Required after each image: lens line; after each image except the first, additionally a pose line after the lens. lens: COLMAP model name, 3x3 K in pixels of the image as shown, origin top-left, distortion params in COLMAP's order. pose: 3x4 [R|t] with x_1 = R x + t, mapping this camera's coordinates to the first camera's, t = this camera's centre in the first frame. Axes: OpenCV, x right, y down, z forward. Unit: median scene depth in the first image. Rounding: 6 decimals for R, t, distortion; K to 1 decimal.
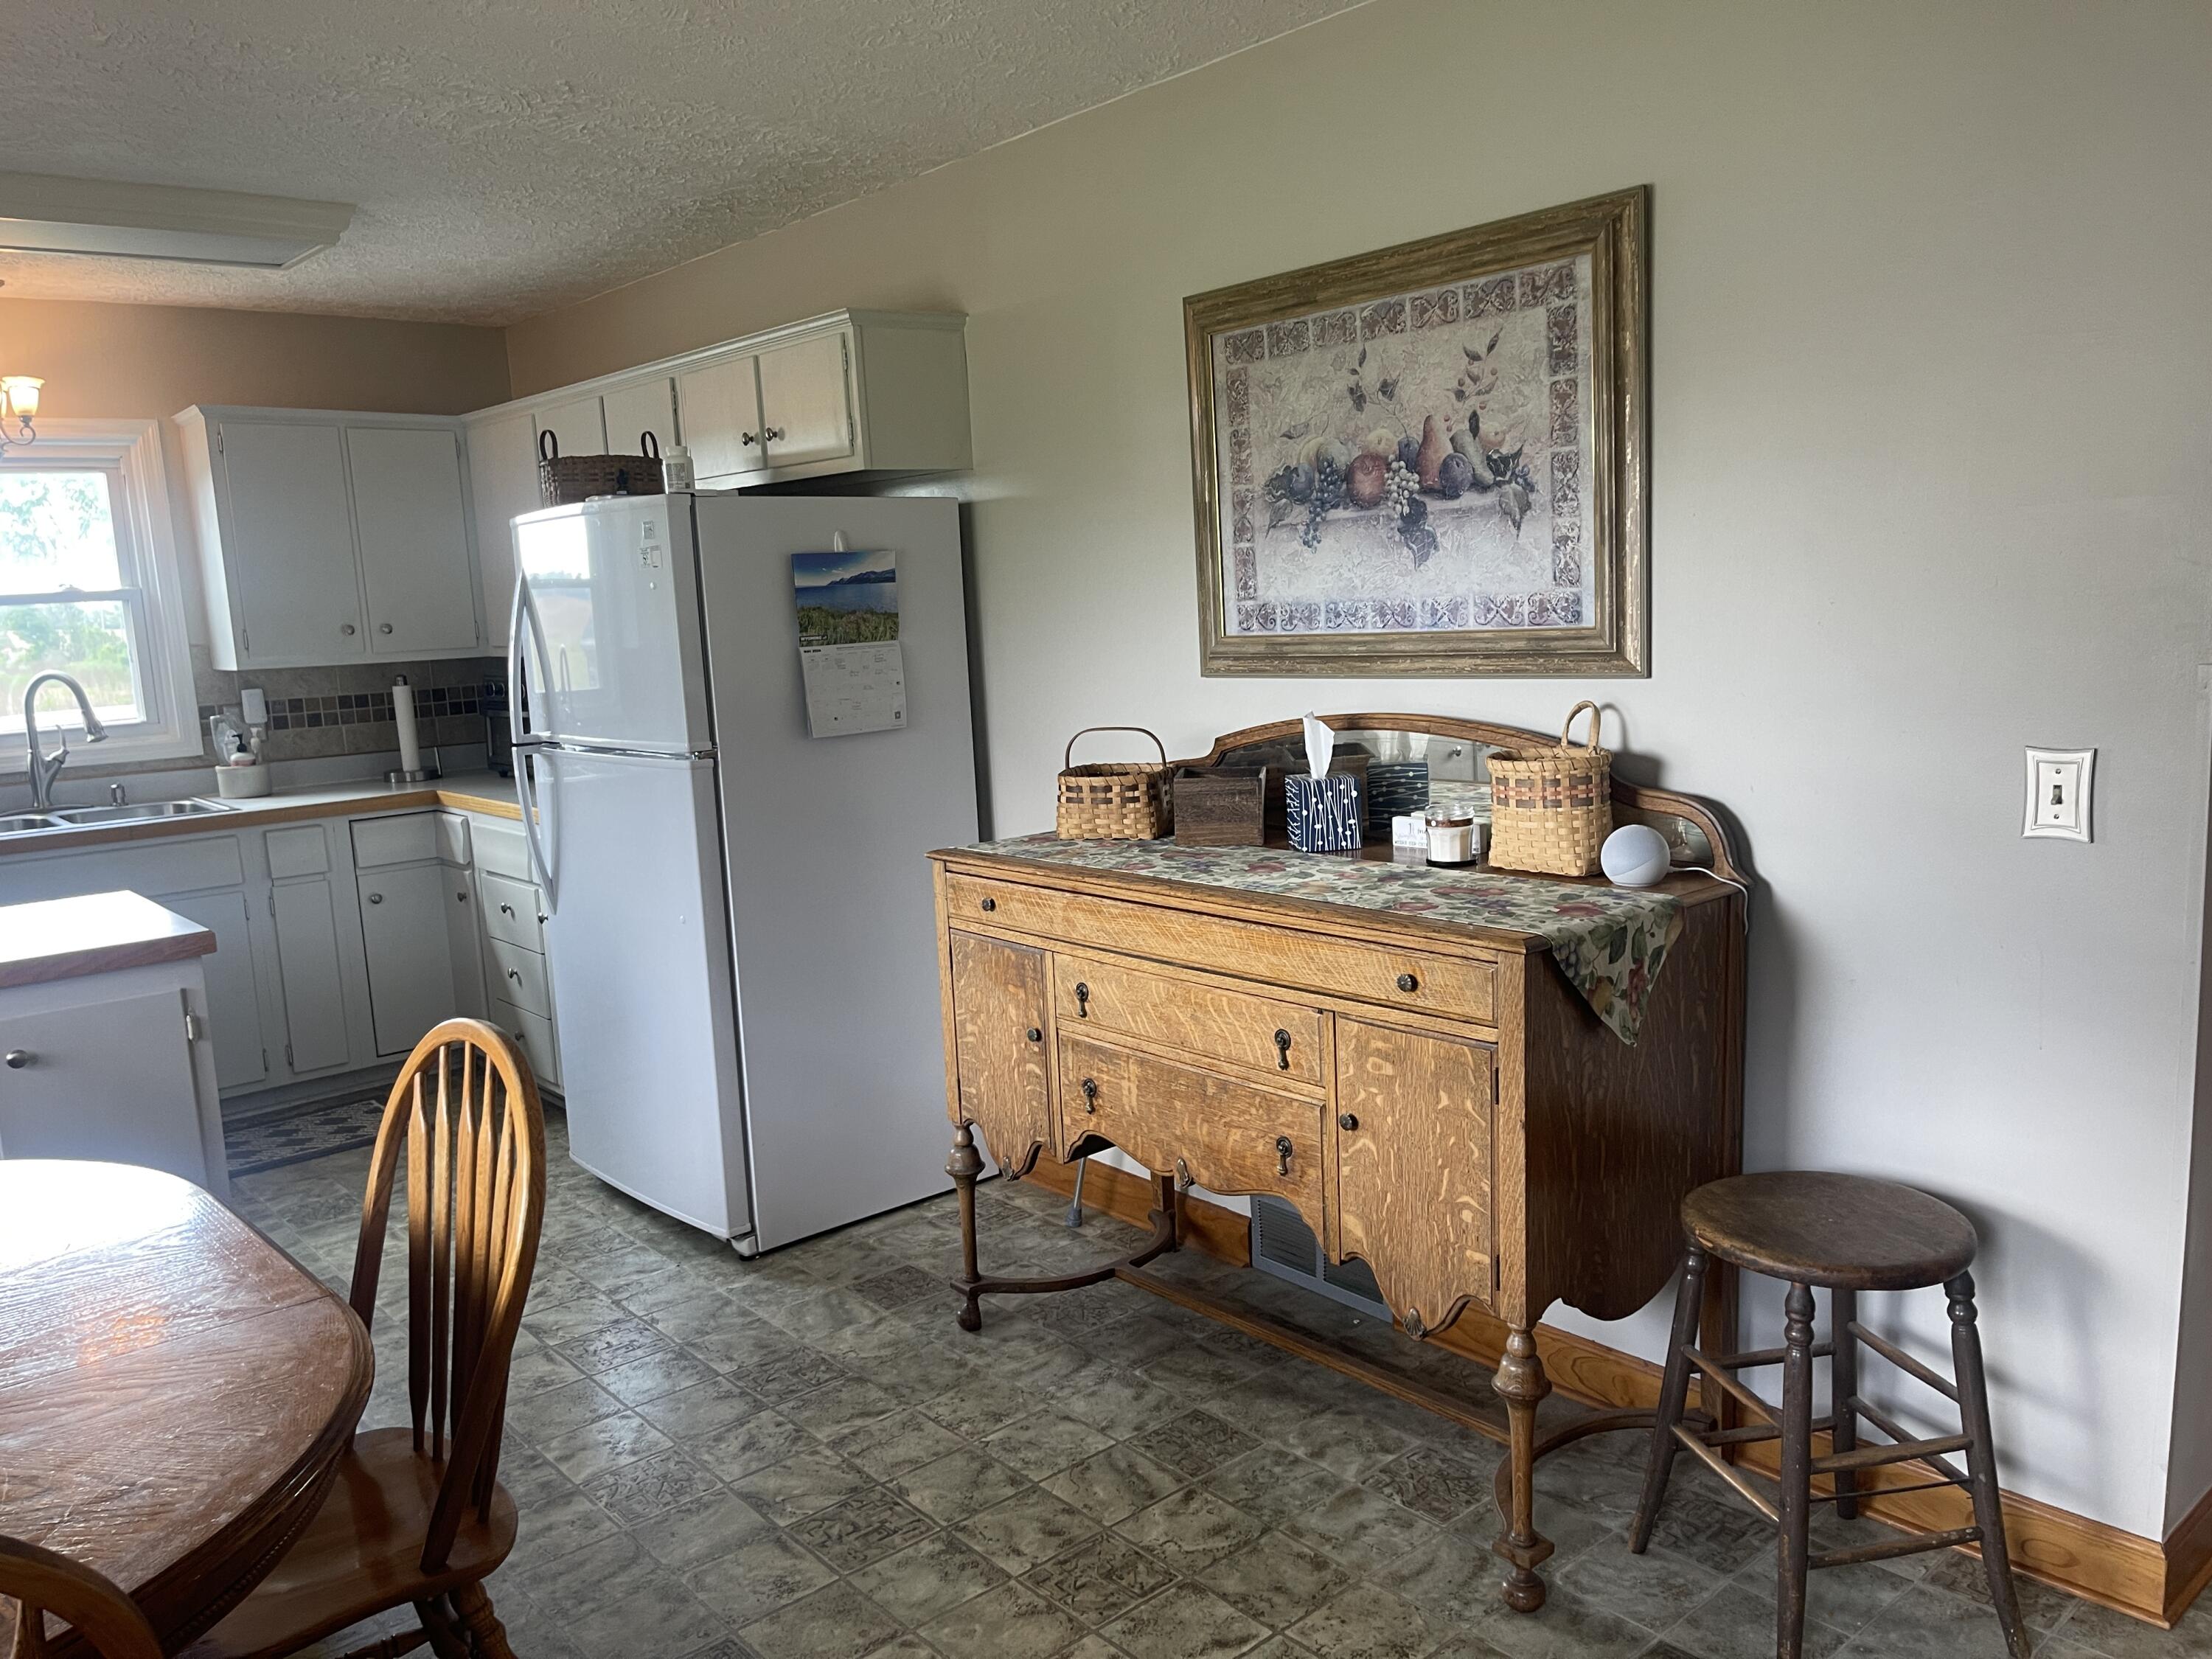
lens RADIAL K [[1662.8, 0, 1106.5], [0, 1662.8, 844.4], [0, 0, 1]] dist [0.075524, -0.102867]
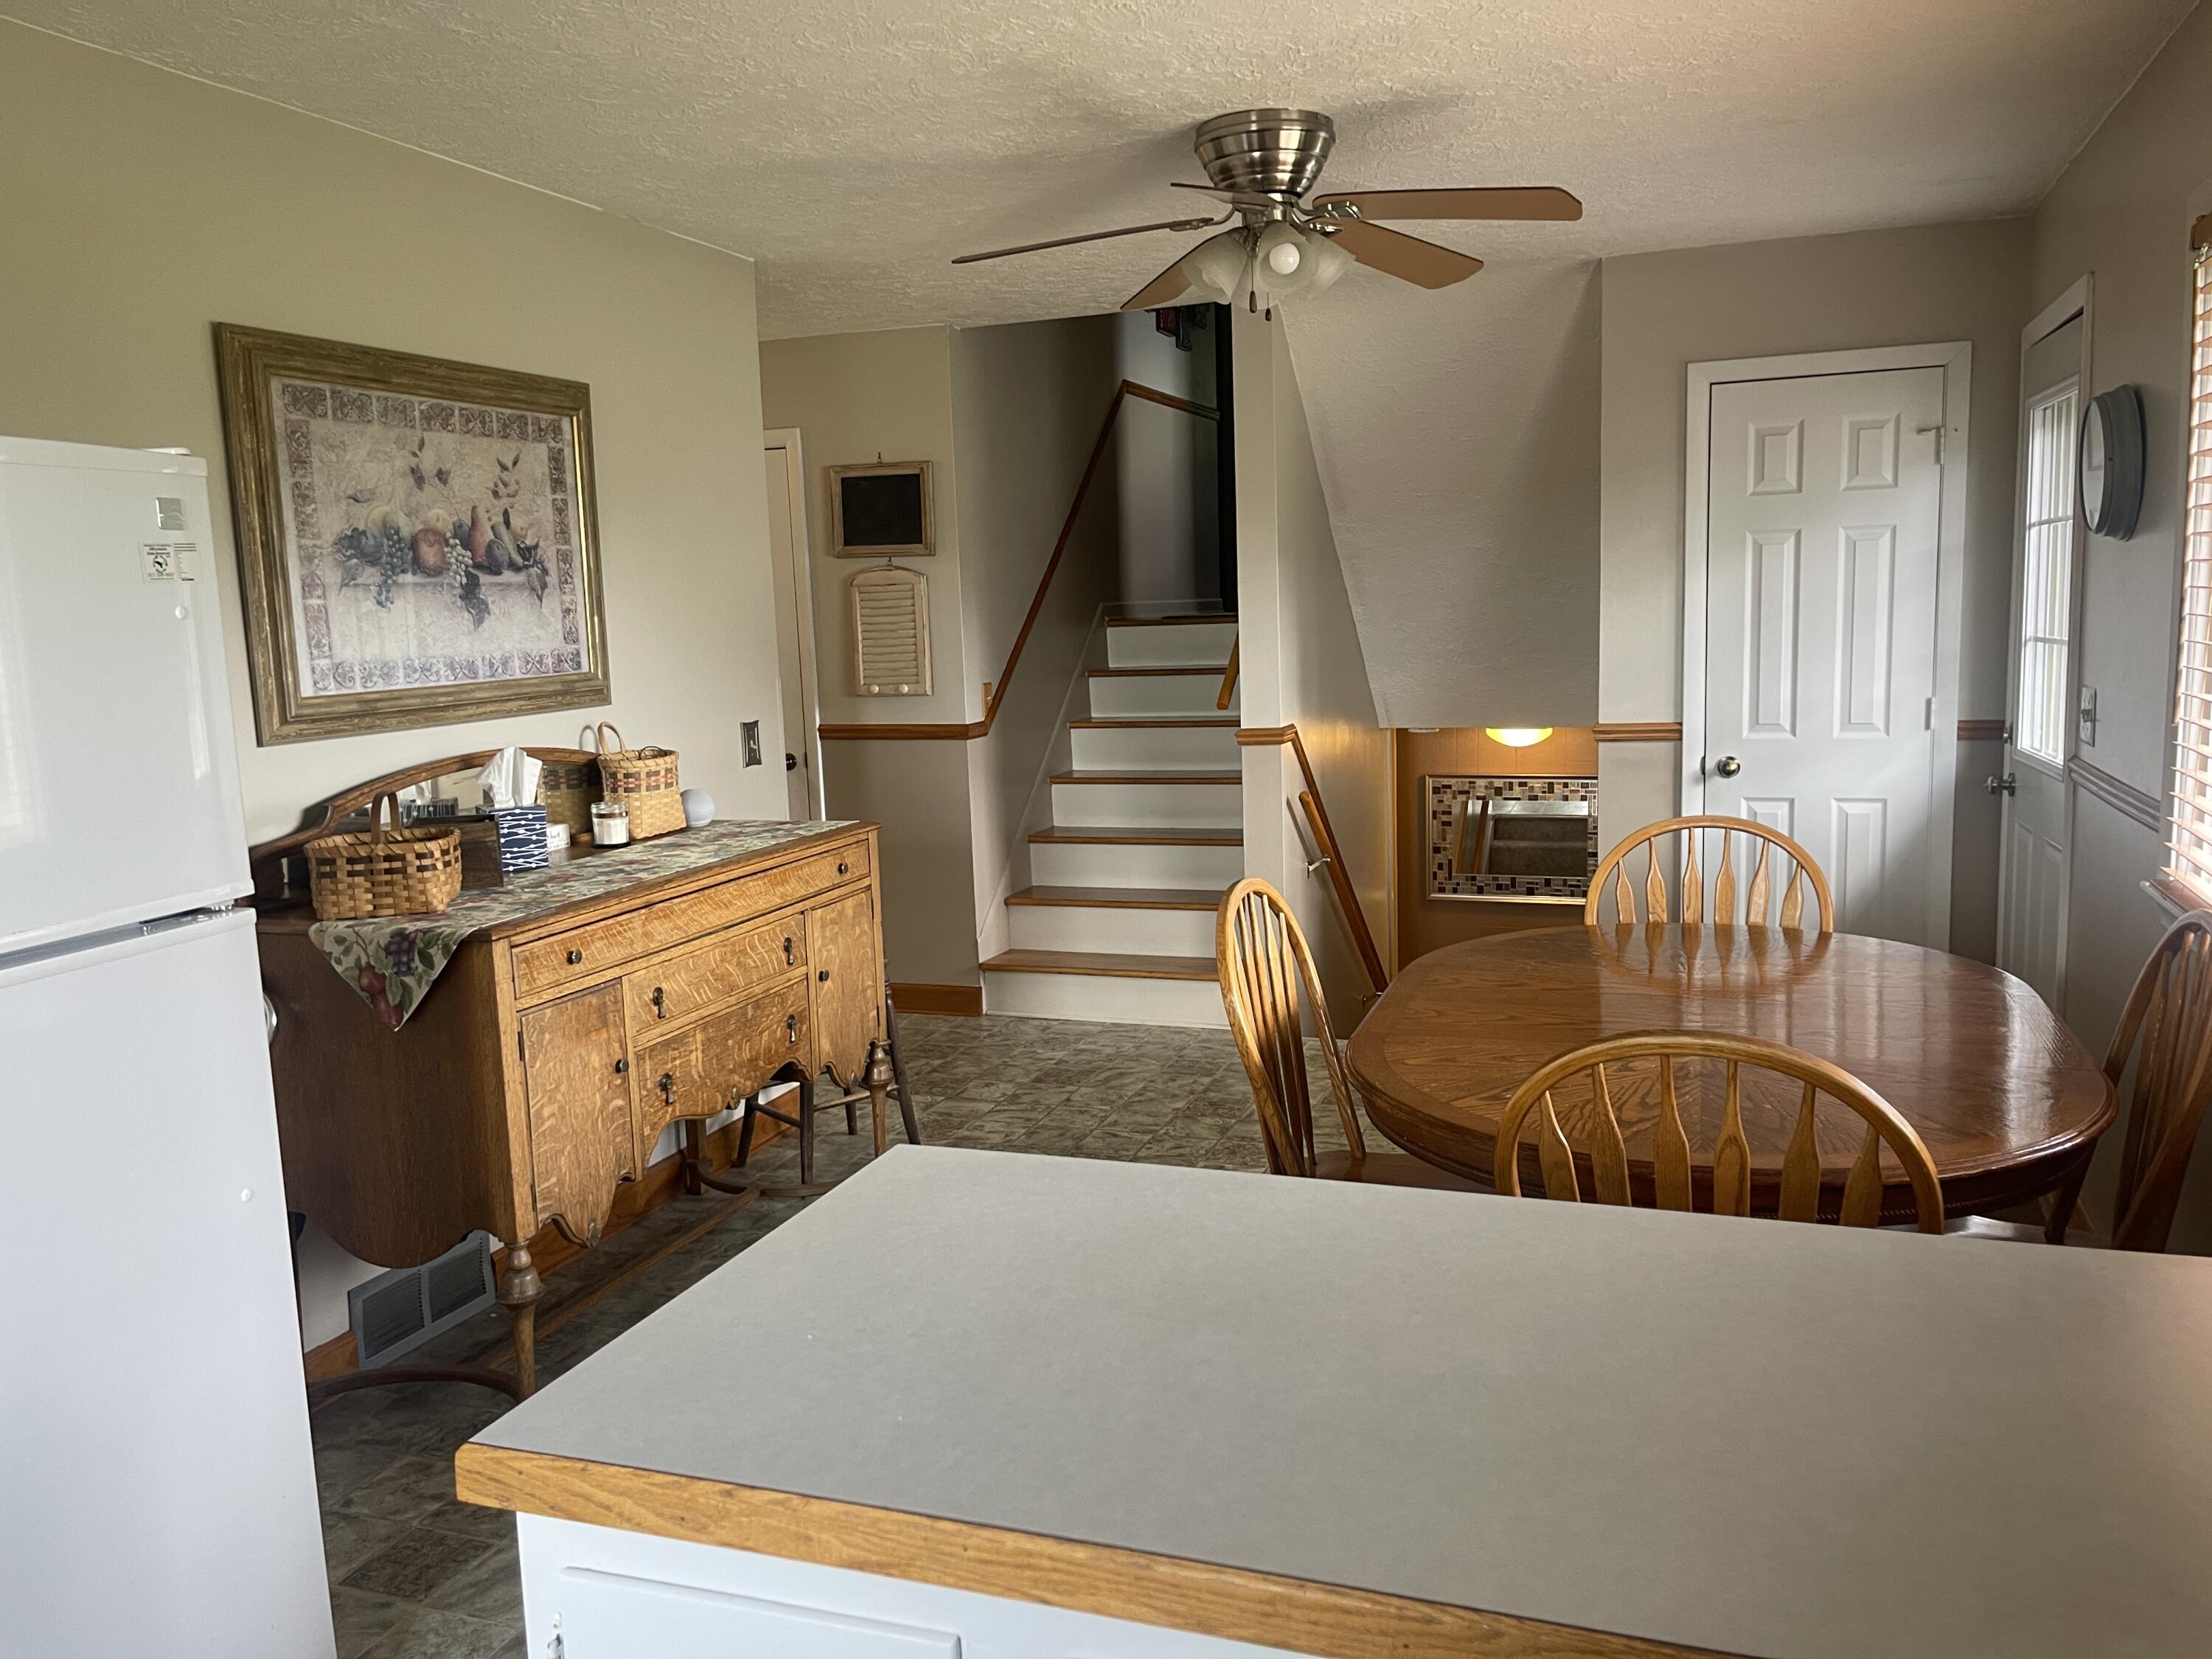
lens RADIAL K [[1662.8, 0, 1119.6], [0, 1662.8, 832.5], [0, 0, 1]] dist [0.075524, -0.102867]
pose [[-0.490604, -0.058220, 0.869436, -1.367791], [0.188771, 0.966971, 0.171270, -0.179587], [-0.850690, 0.248150, -0.463409, 1.502775]]
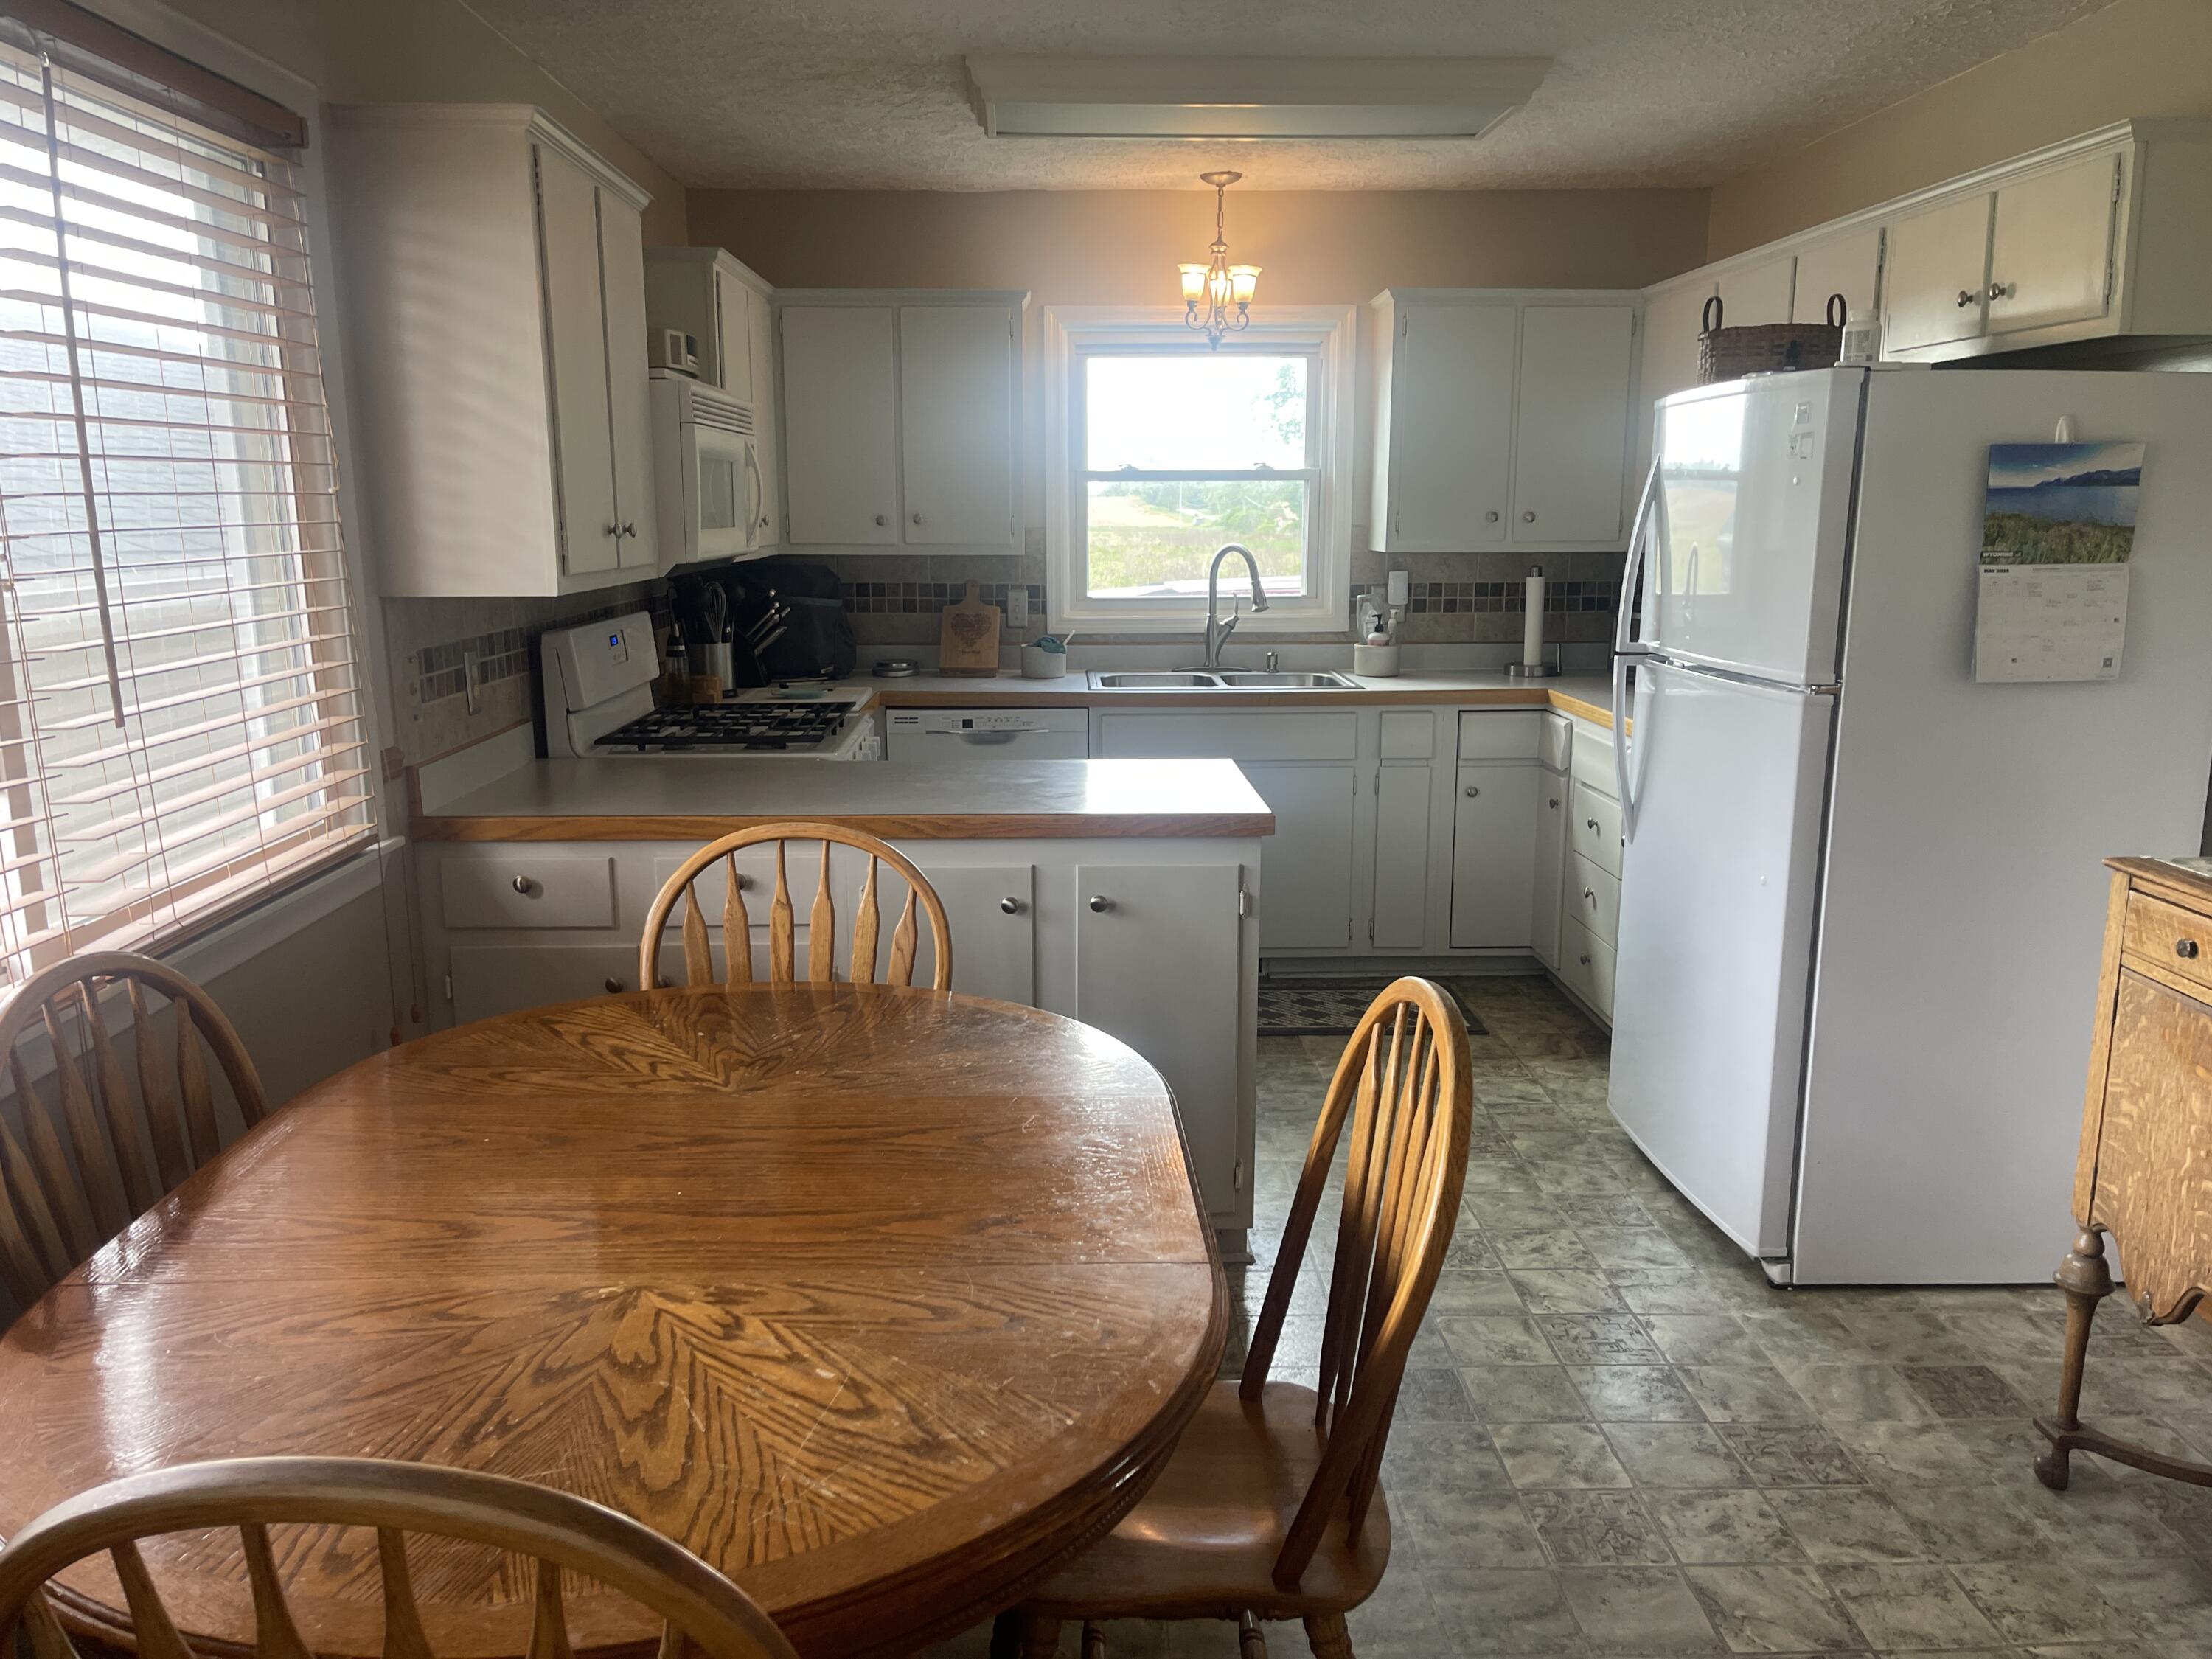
lens RADIAL K [[1662.8, 0, 1085.0], [0, 1662.8, 842.4], [0, 0, 1]] dist [0.075524, -0.102867]
pose [[0.770436, 0.169162, -0.614664, 0.000640], [-0.130149, 0.985583, 0.108110, -0.015297], [0.624091, -0.003294, 0.781345, 0.088351]]
